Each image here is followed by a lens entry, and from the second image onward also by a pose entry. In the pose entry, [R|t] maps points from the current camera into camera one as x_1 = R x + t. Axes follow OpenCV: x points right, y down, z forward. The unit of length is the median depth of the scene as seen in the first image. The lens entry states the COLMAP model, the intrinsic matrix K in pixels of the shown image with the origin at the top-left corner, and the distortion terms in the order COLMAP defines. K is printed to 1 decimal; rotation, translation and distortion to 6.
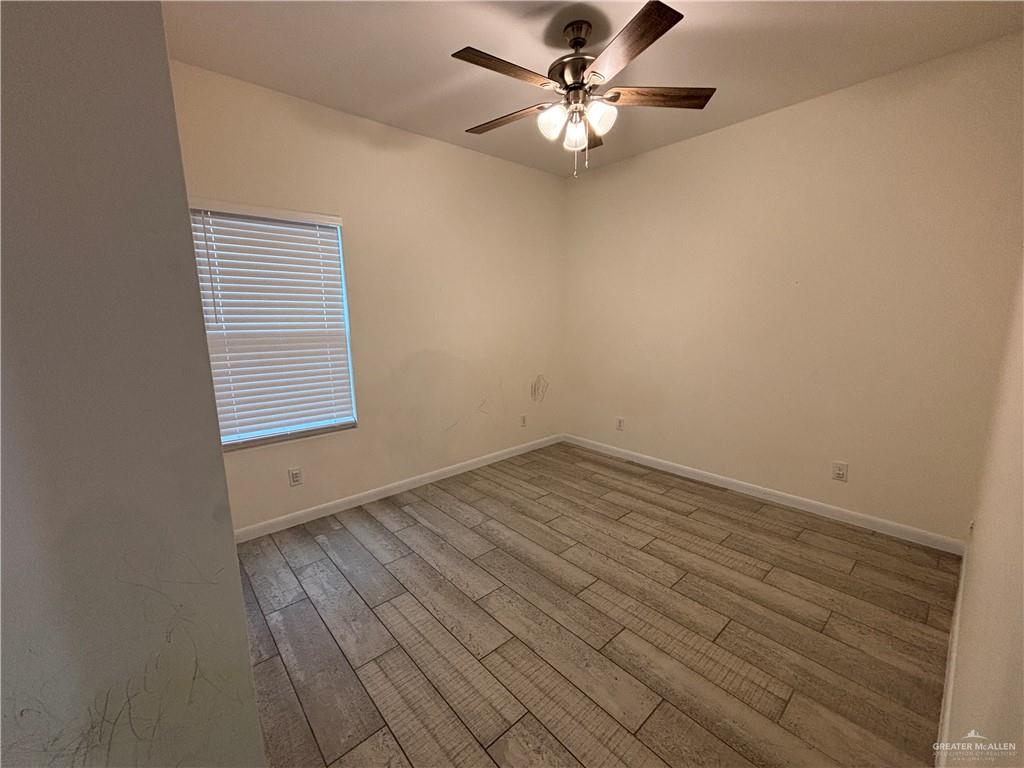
lens RADIAL K [[415.1, 0, 508.9], [0, 415.1, 383.1], [0, 0, 1]] dist [0.000743, 0.000272]
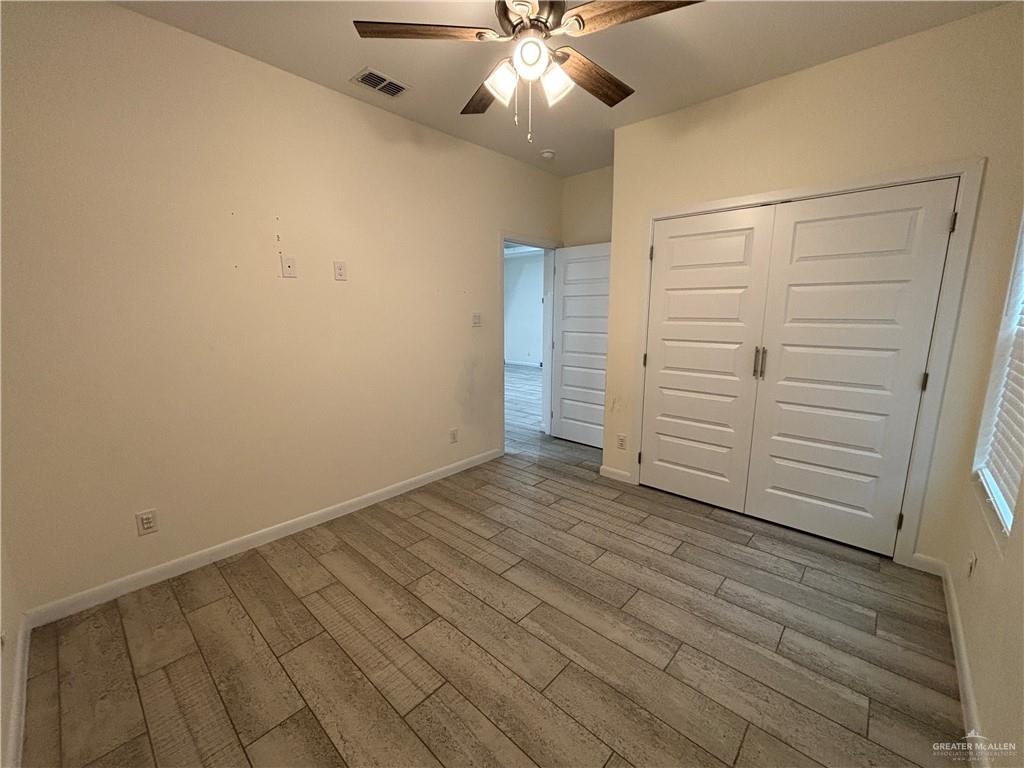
lens RADIAL K [[415.1, 0, 508.9], [0, 415.1, 383.1], [0, 0, 1]] dist [0.000743, 0.000272]
pose [[-0.994307, 0.035703, -0.100394, 0.271978], [-0.000403, 0.940925, 0.338614, -0.298541], [0.106553, 0.336727, -0.935554, 1.746315]]
